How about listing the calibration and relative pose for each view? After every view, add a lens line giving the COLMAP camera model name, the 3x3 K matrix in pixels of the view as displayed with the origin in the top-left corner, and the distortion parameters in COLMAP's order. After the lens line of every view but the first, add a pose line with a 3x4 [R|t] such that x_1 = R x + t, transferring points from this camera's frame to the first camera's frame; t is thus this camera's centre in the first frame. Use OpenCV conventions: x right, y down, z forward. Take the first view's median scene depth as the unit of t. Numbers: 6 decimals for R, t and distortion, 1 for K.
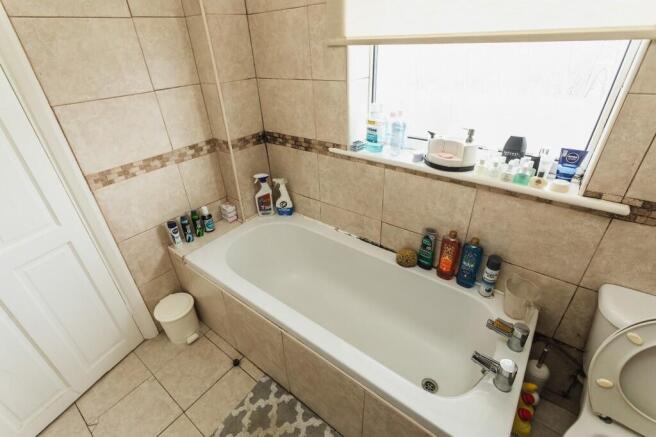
lens RADIAL K [[305.0, 0, 323.0], [0, 305.0, 217.0], [0, 0, 1]] dist [-0.001446, 0.000073]
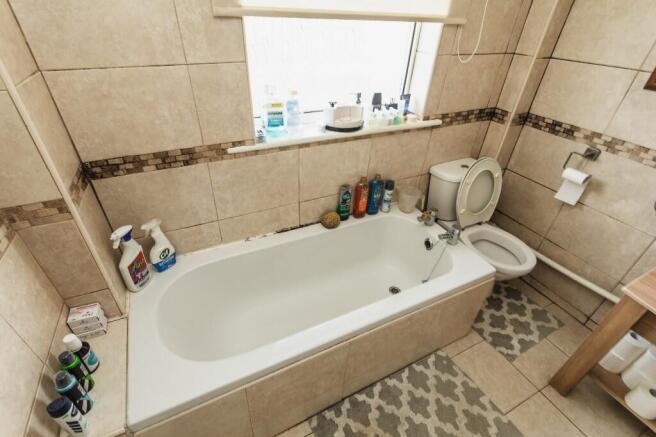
lens RADIAL K [[305.0, 0, 323.0], [0, 305.0, 217.0], [0, 0, 1]] dist [-0.001446, 0.000073]
pose [[0.434894, -0.464431, 0.771473, -0.602626], [0.410936, 0.864681, 0.288891, -0.212882], [-0.801248, 0.191389, 0.566896, 0.403520]]
